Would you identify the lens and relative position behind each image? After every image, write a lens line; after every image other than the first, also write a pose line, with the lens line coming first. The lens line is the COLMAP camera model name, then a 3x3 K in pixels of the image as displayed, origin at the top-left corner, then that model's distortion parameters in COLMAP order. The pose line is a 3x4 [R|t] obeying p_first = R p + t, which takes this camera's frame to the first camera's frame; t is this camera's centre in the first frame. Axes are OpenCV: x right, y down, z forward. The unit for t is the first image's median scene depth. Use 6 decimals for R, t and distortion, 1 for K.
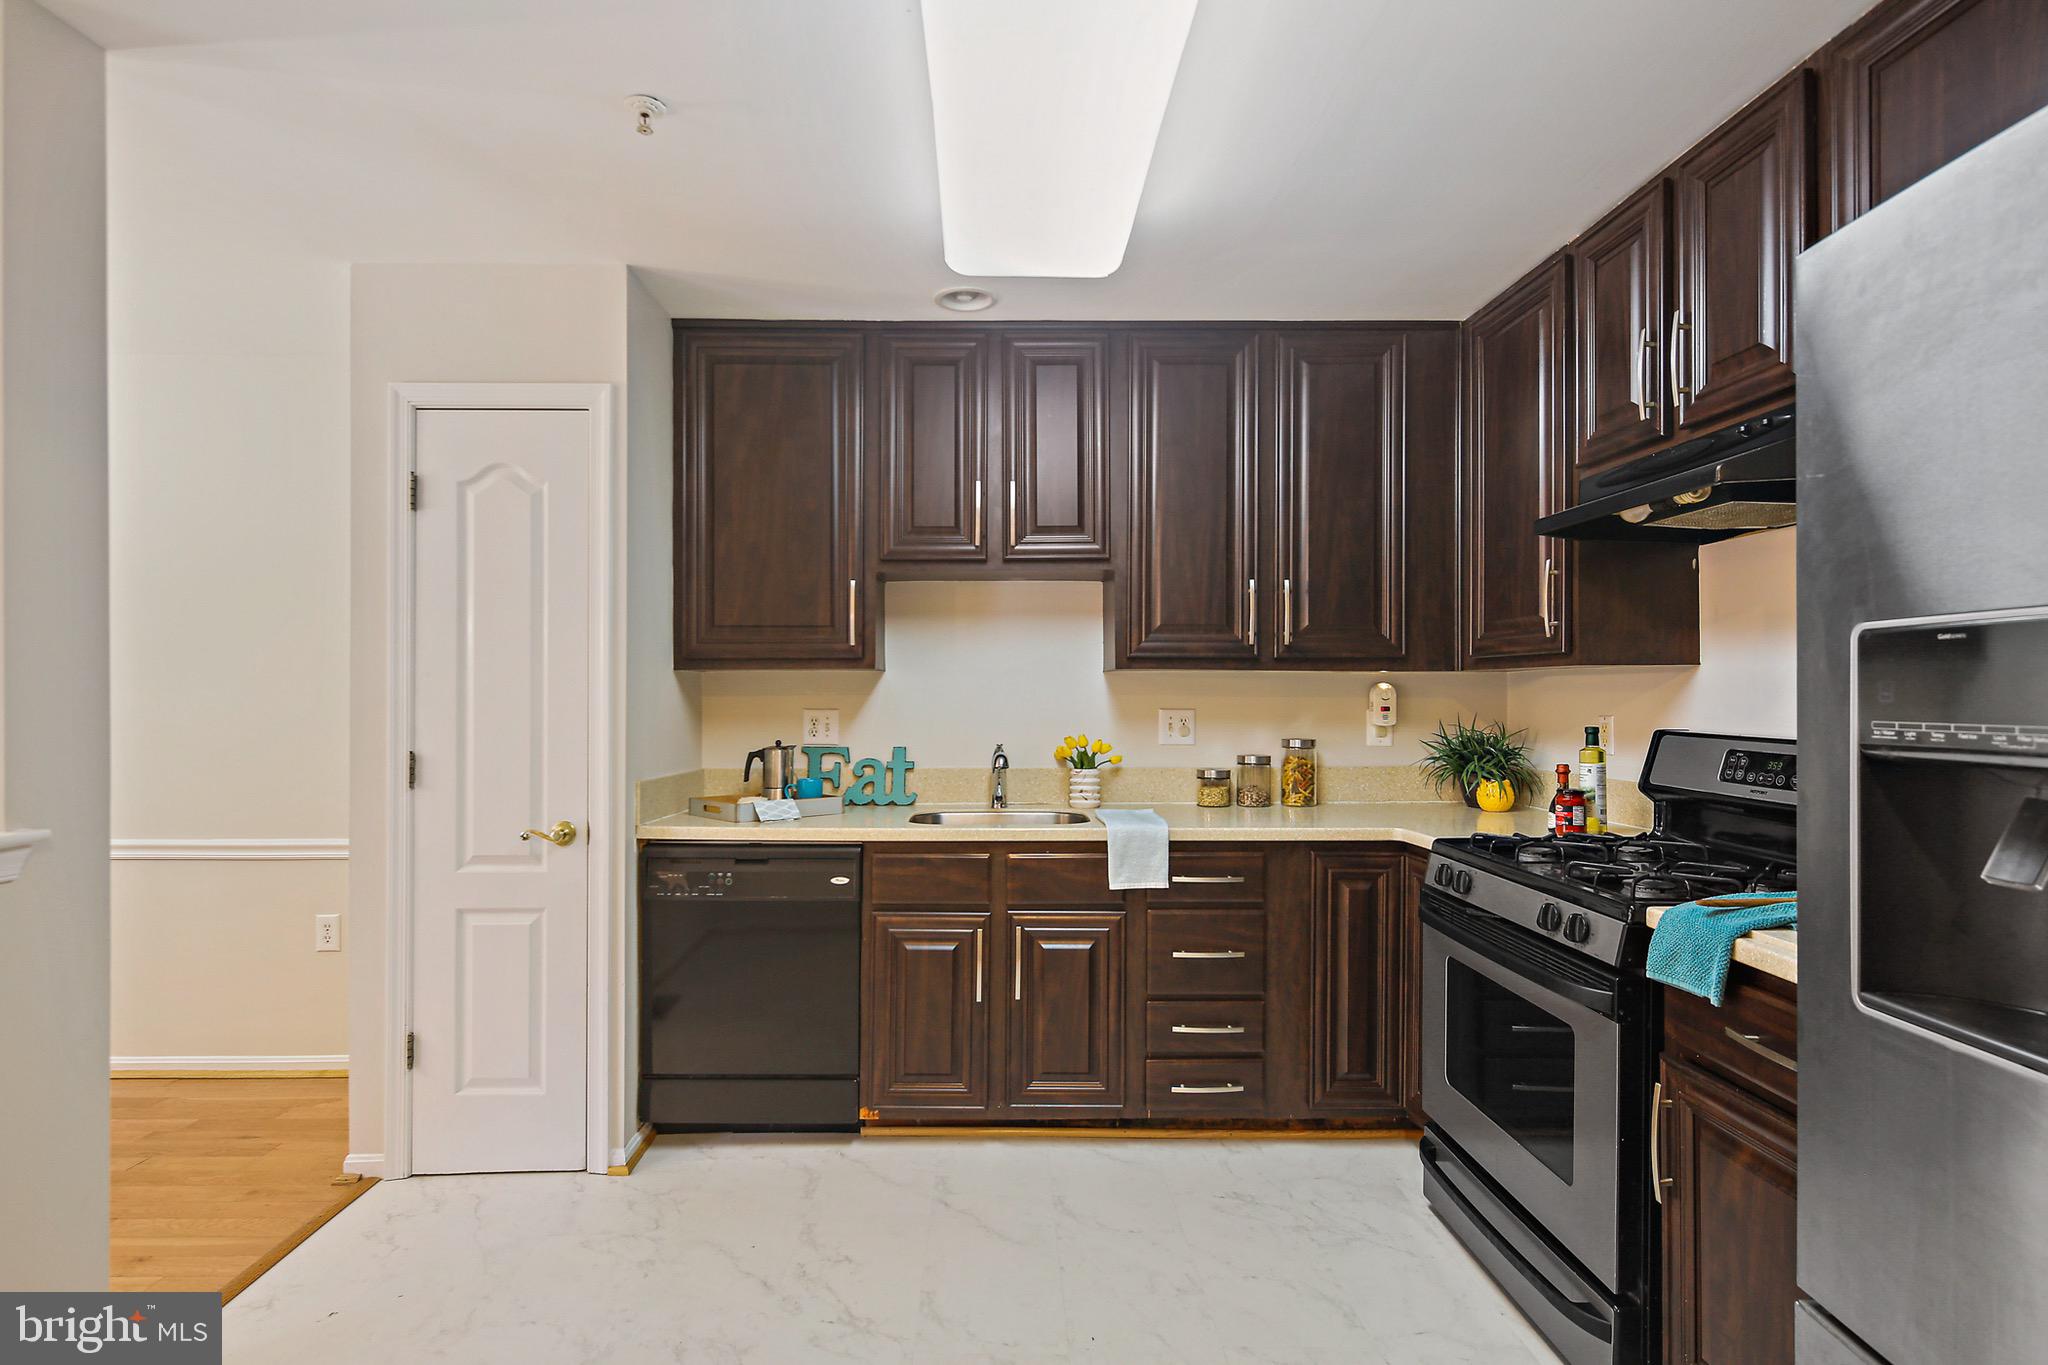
lens RADIAL K [[1000.8, 0, 1016.4], [0, 1000.8, 695.8], [0, 0, 1]] dist [0.005037, -0.003281]
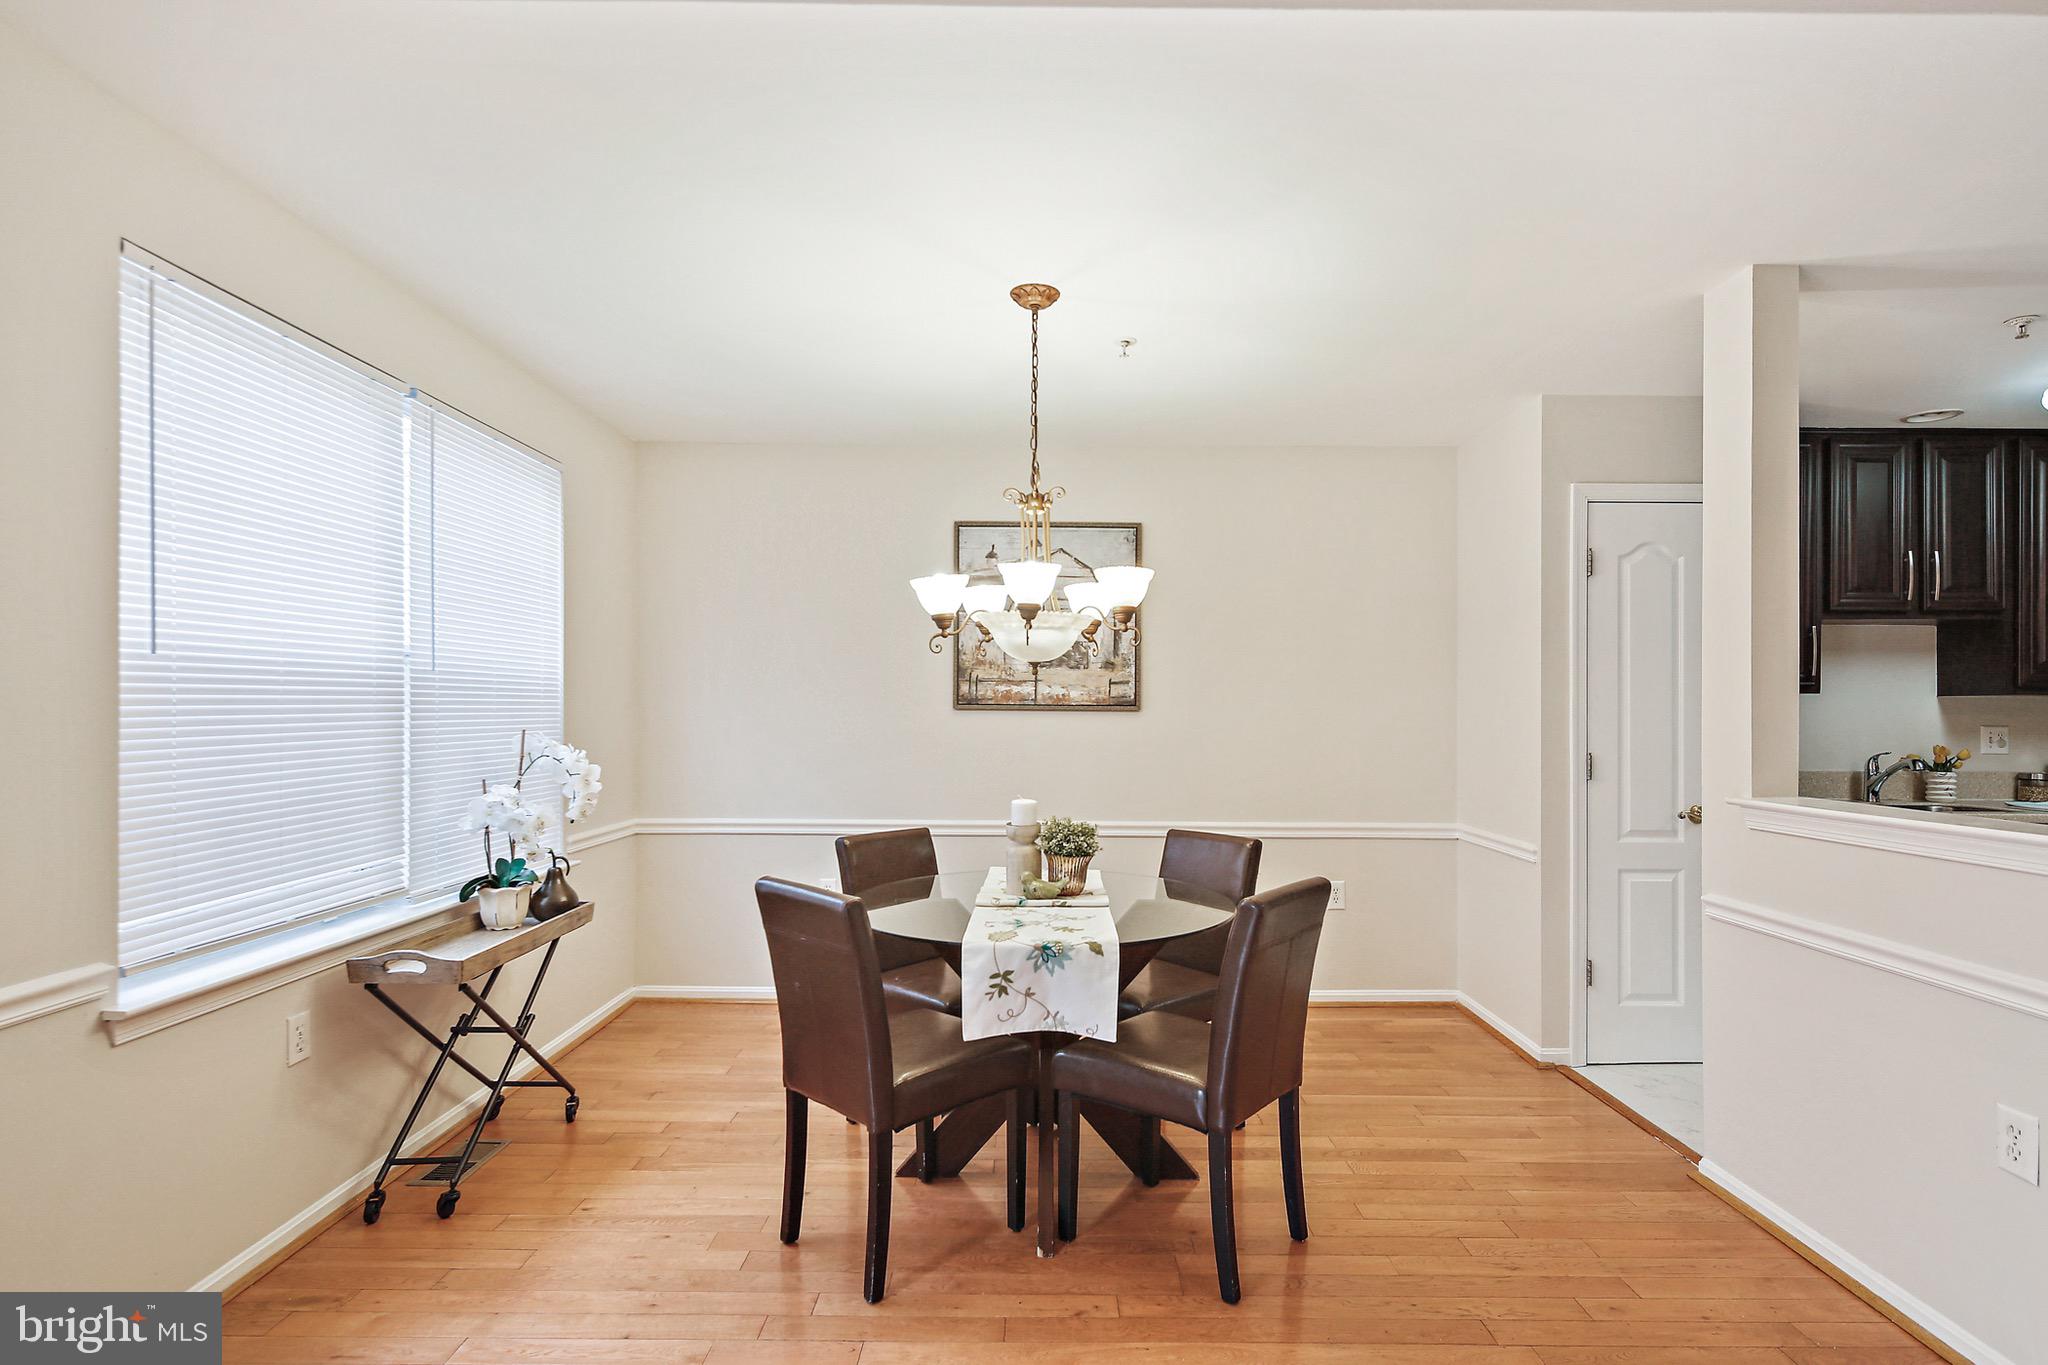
lens RADIAL K [[1000.8, 0, 1045.2], [0, 1000.8, 710.8], [0, 0, 1]] dist [0.005037, -0.003281]
pose [[0.999919, 0.005738, -0.011386, -1.319332], [-0.005794, 0.999972, -0.004834, 0.008585], [0.011358, 0.004900, 0.999923, -0.369545]]
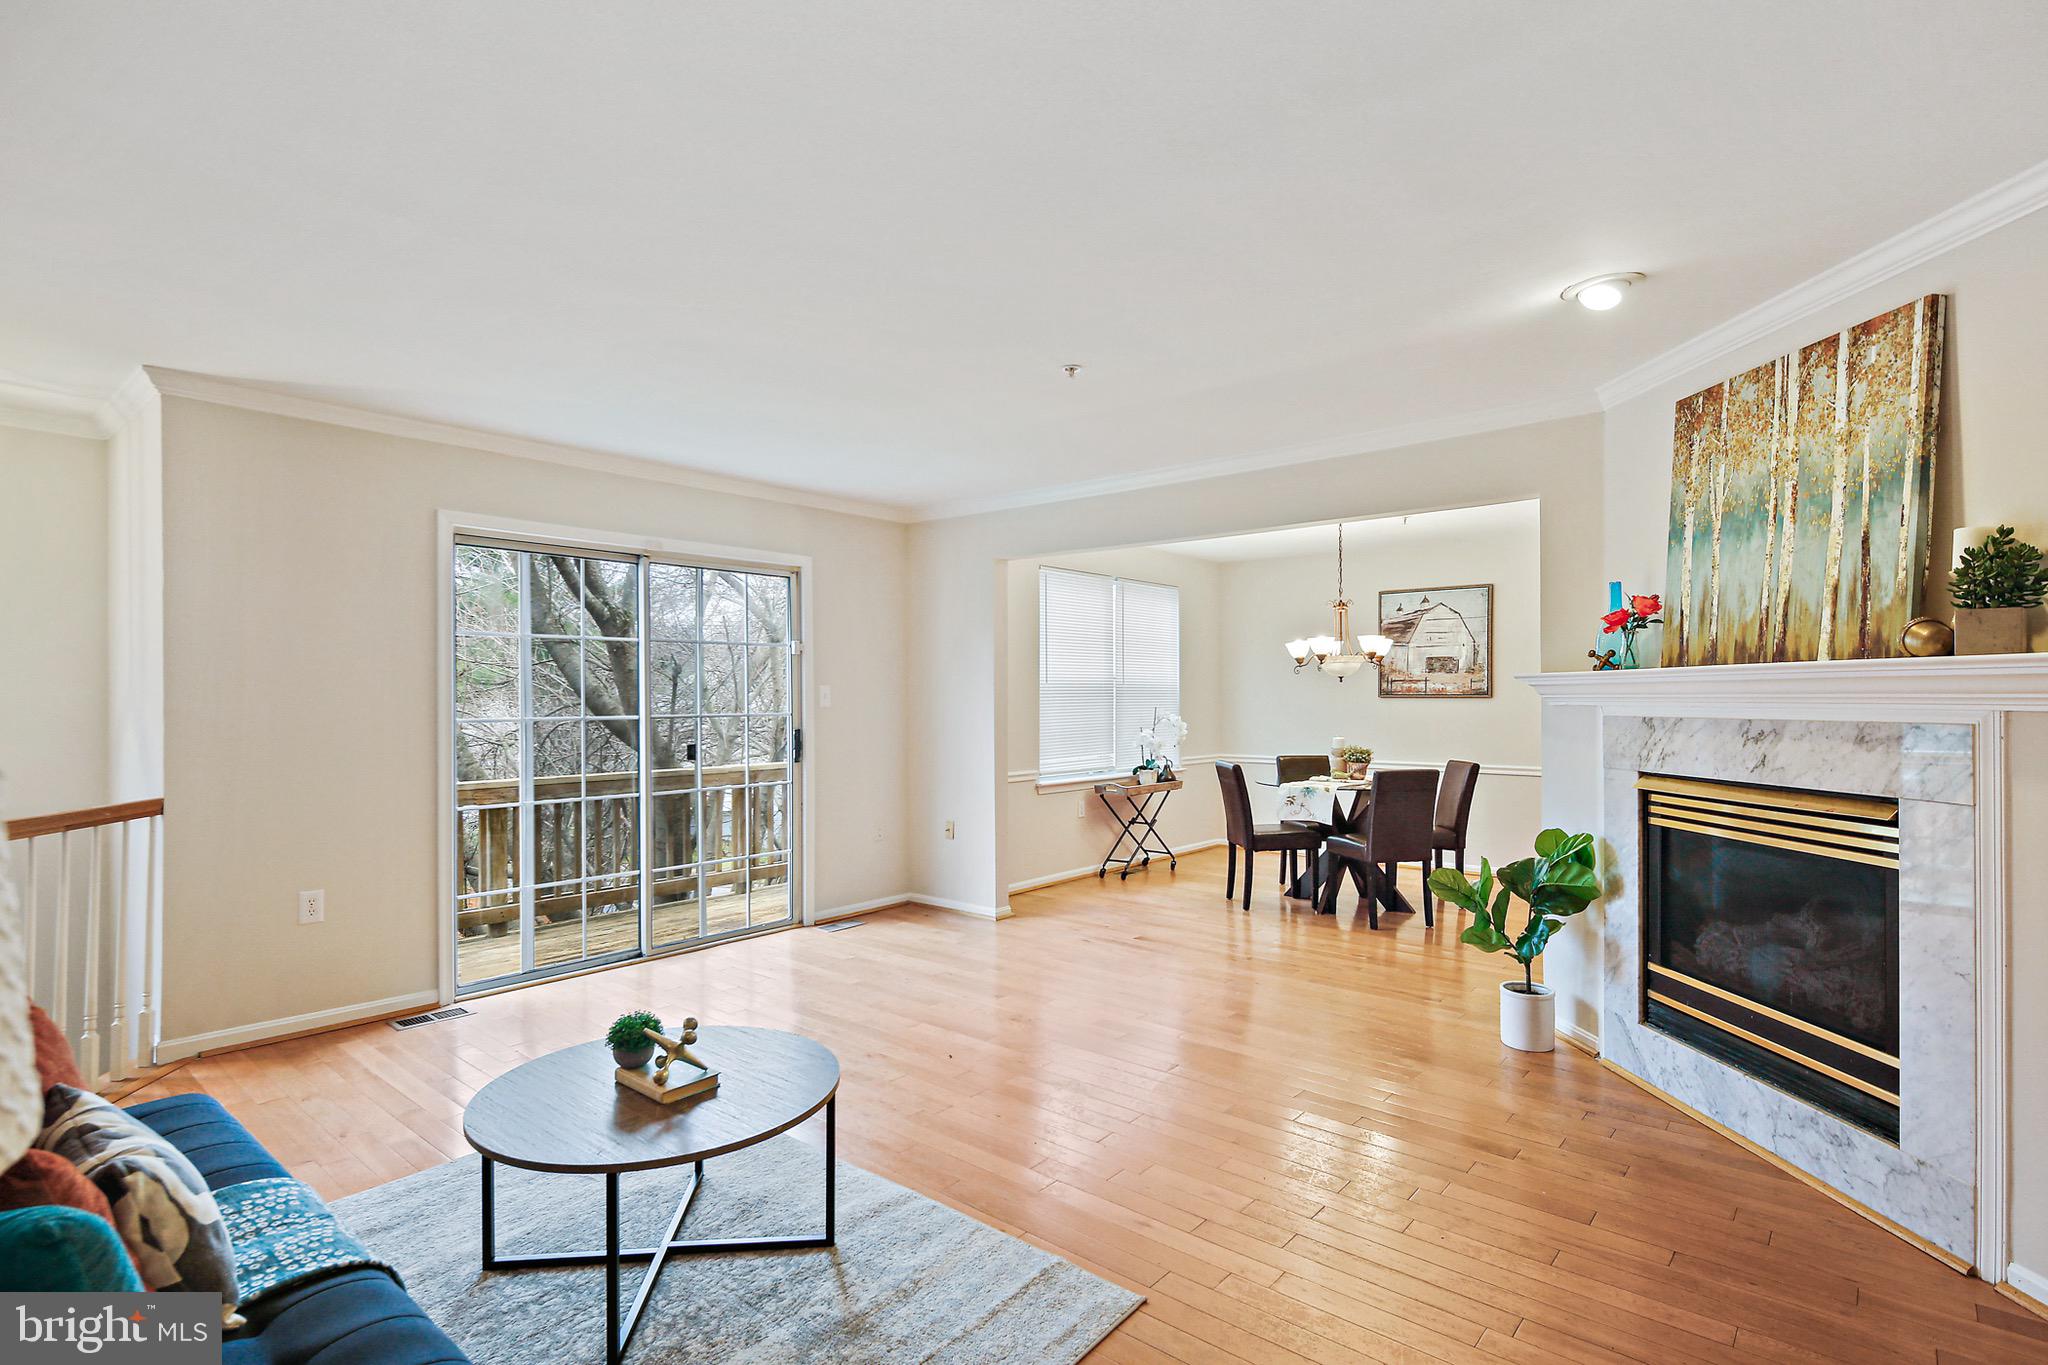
lens RADIAL K [[1000.8, 0, 1010.0], [0, 1000.8, 697.7], [0, 0, 1]] dist [0.005037, -0.003281]
pose [[0.742872, -0.000396, -0.669434, -0.363689], [-0.003790, 0.999981, -0.004796, 0.017041], [0.669423, 0.006100, 0.742856, -1.575003]]
